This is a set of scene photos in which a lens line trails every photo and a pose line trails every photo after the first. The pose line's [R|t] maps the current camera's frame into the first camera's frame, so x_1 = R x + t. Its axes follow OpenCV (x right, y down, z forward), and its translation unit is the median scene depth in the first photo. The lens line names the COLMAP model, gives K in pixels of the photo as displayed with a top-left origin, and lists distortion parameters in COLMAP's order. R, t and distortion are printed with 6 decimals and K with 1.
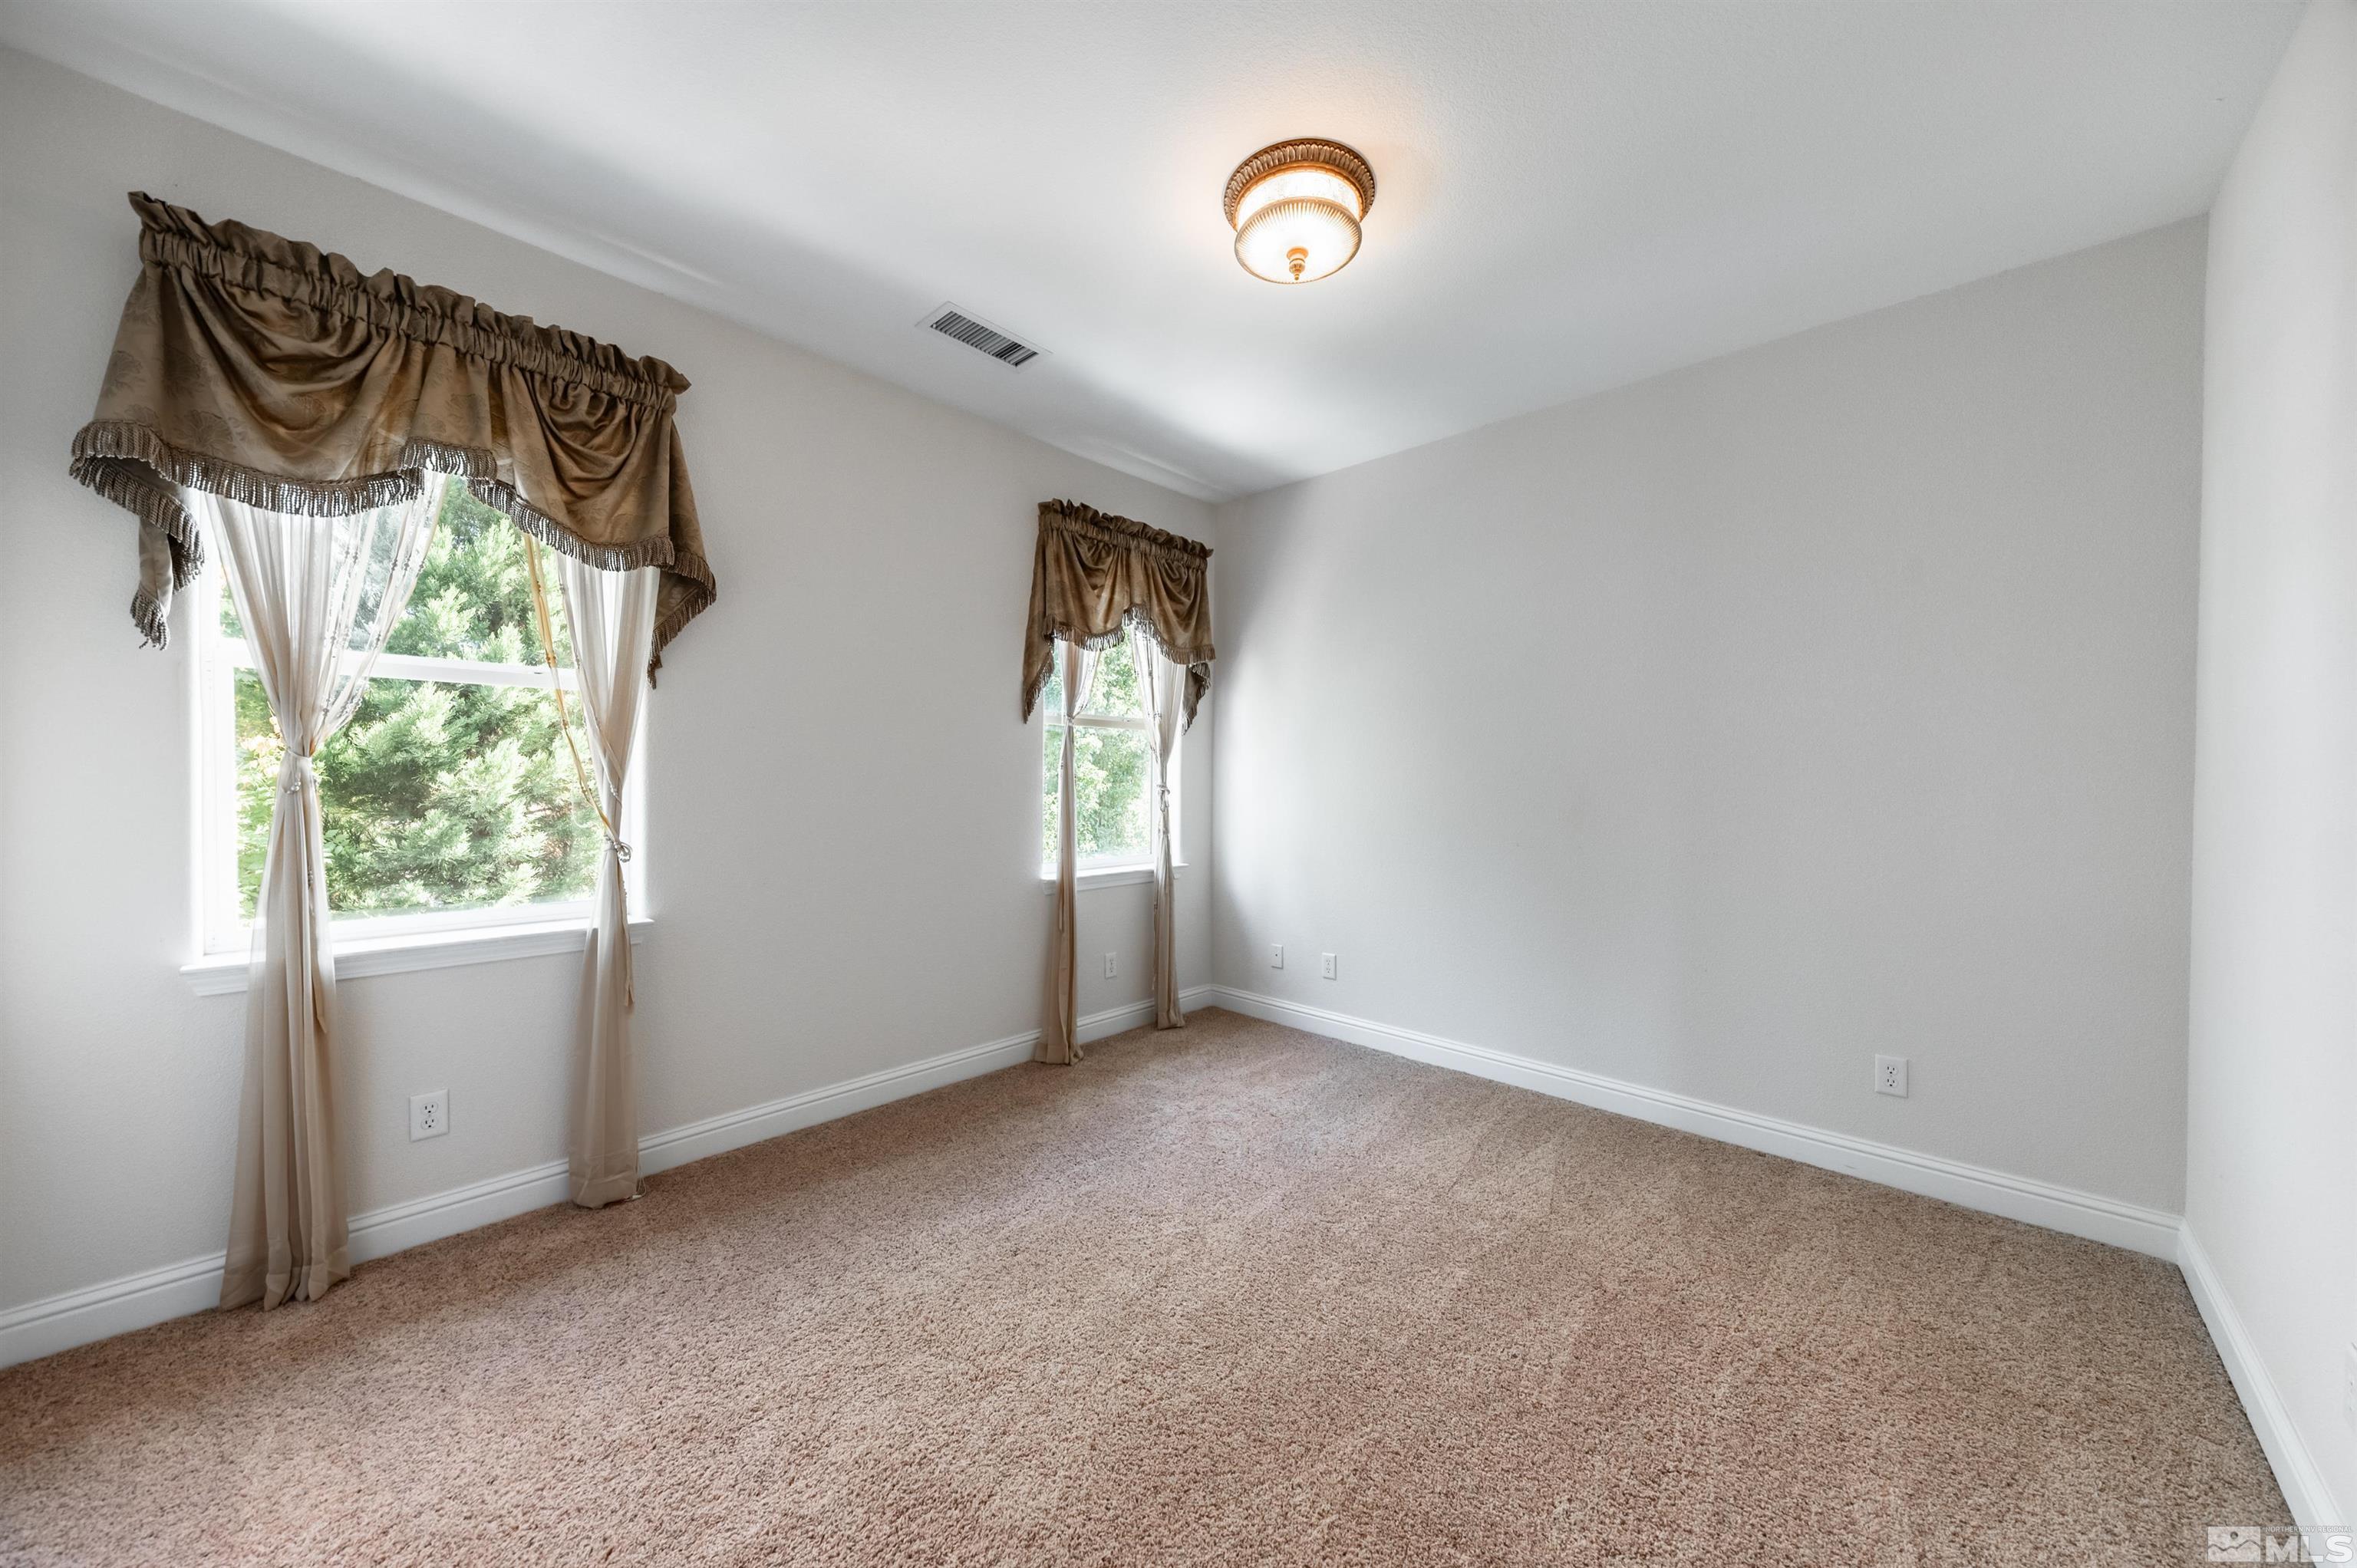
lens RADIAL K [[818.0, 0, 1198.1], [0, 818.0, 787.0], [0, 0, 1]] dist [0.000318, -0.001941]
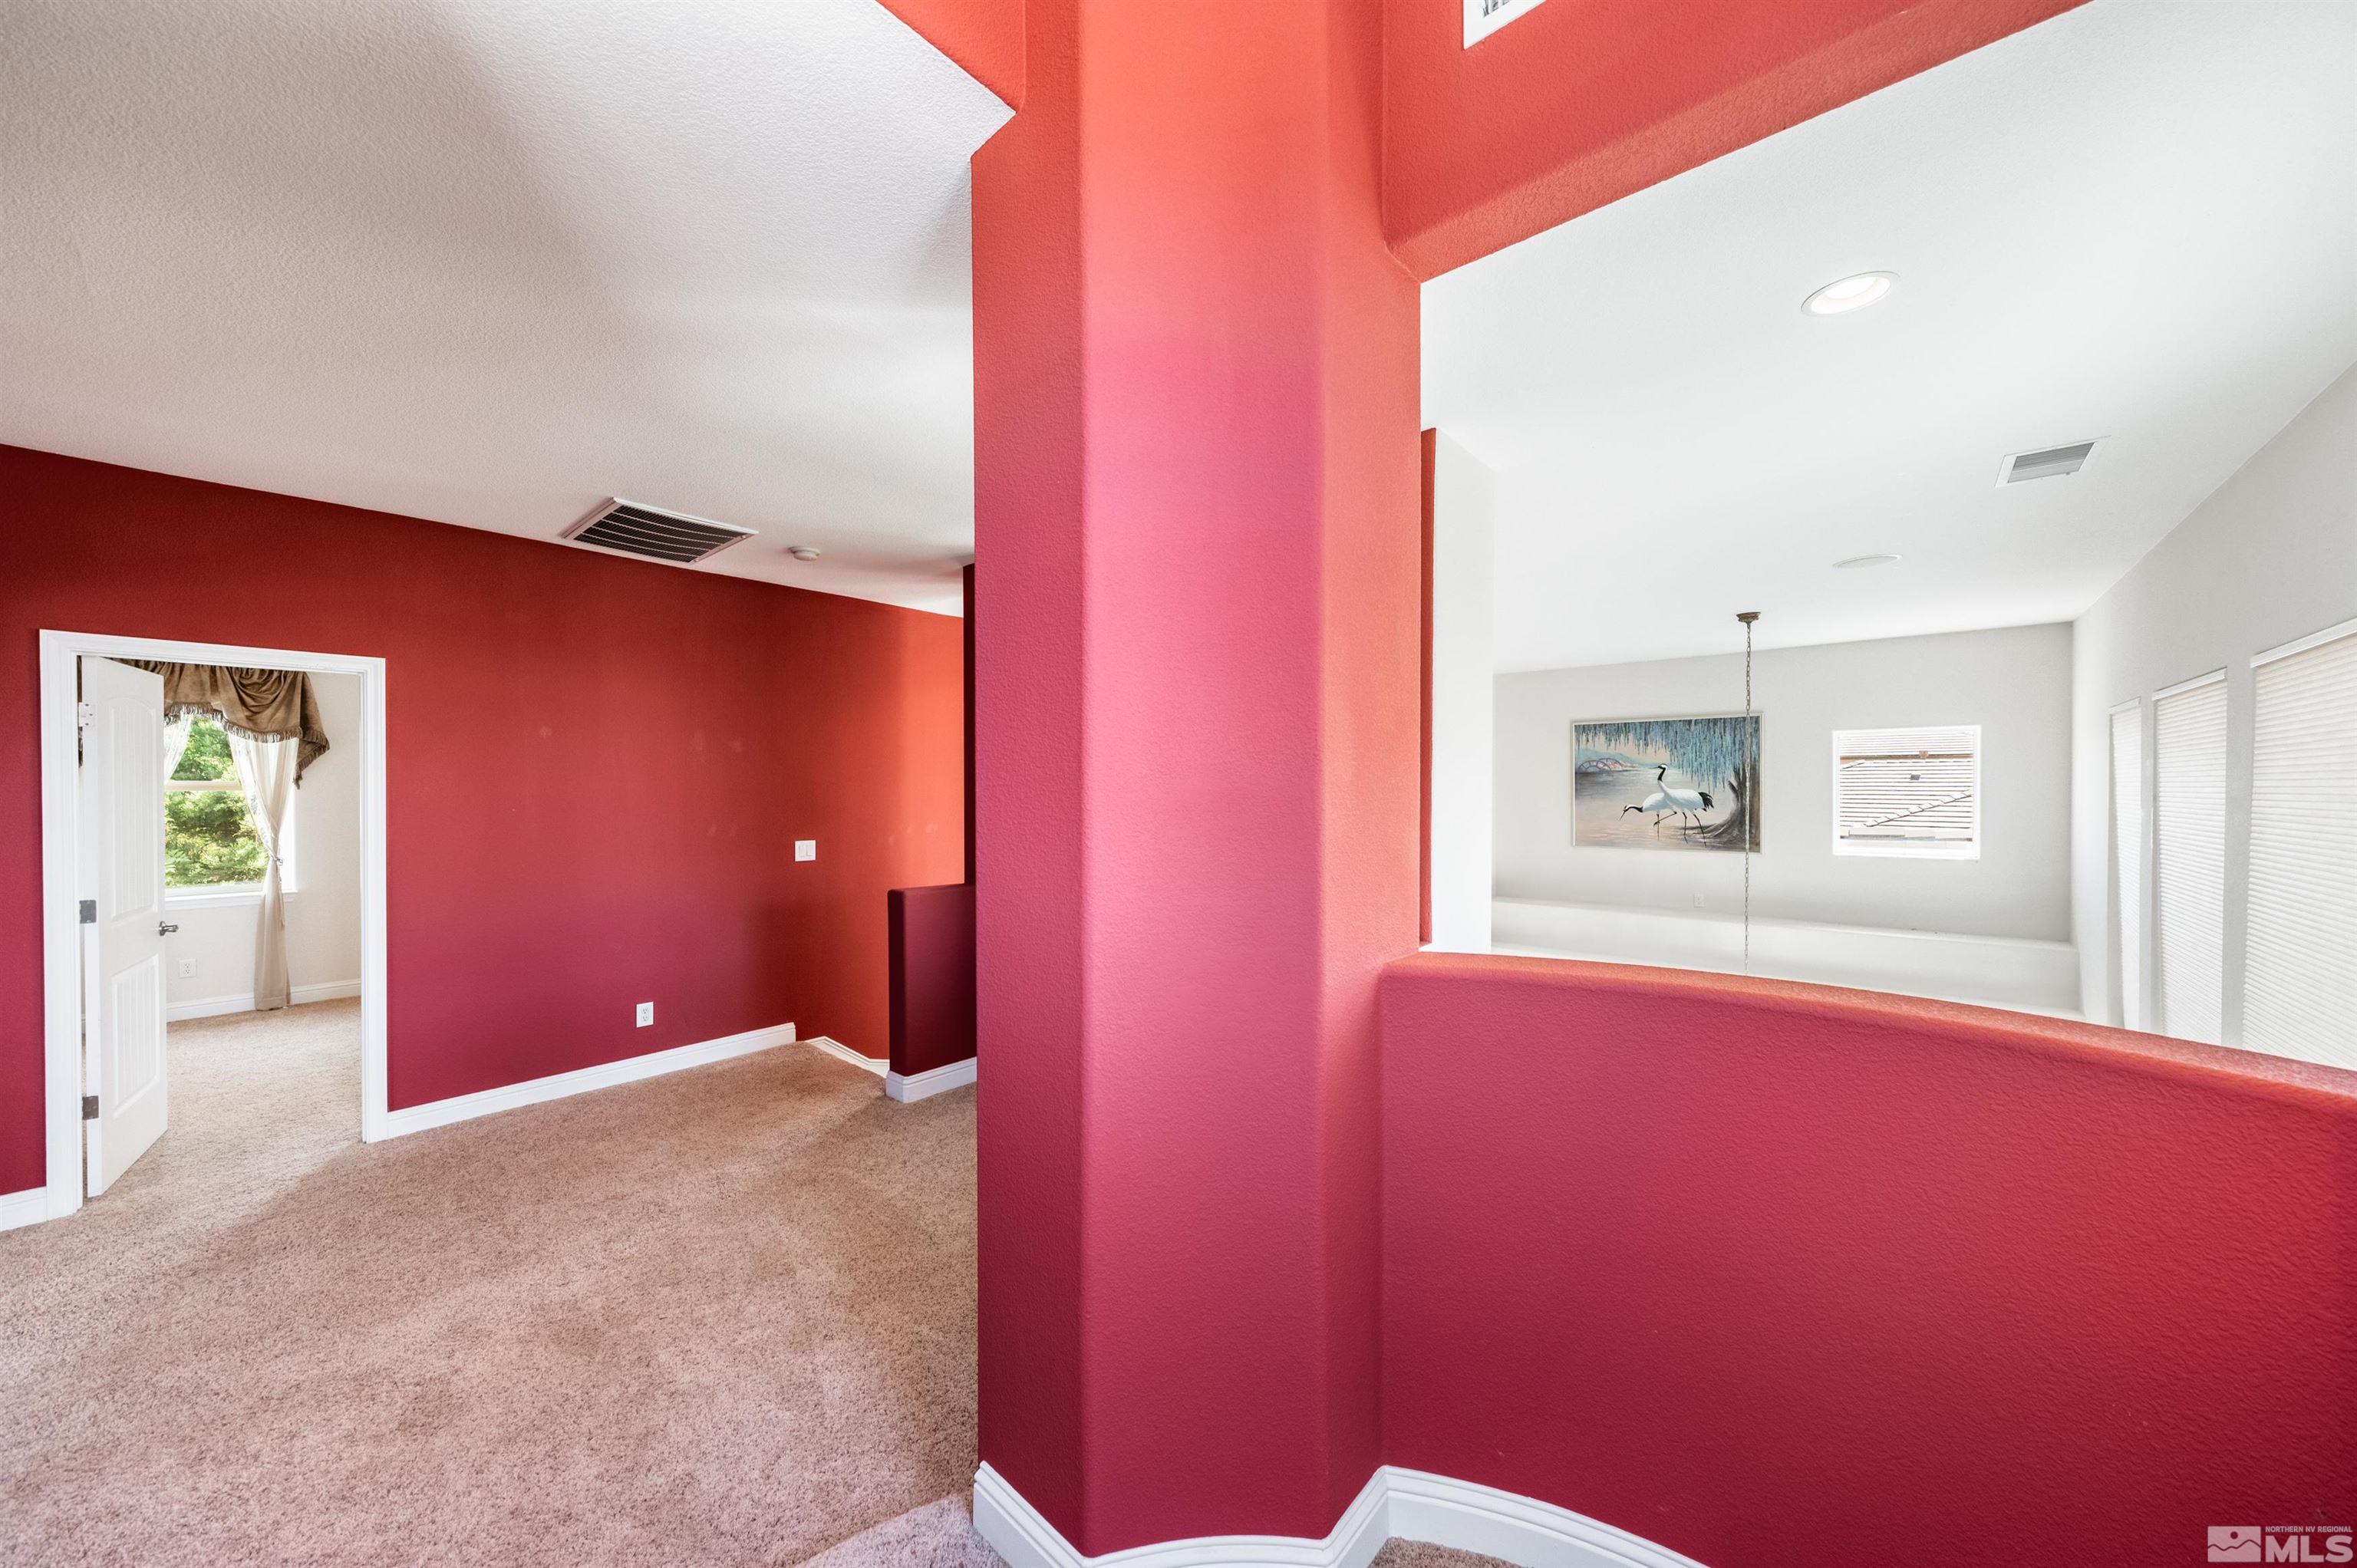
lens RADIAL K [[818.0, 0, 1161.1], [0, 818.0, 794.0], [0, 0, 1]] dist [0.000318, -0.001941]
pose [[0.999550, -0.005497, 0.029481, 1.707788], [0.005589, 0.999980, -0.003024, -0.089956], [-0.029464, 0.003187, 0.999561, -1.371427]]
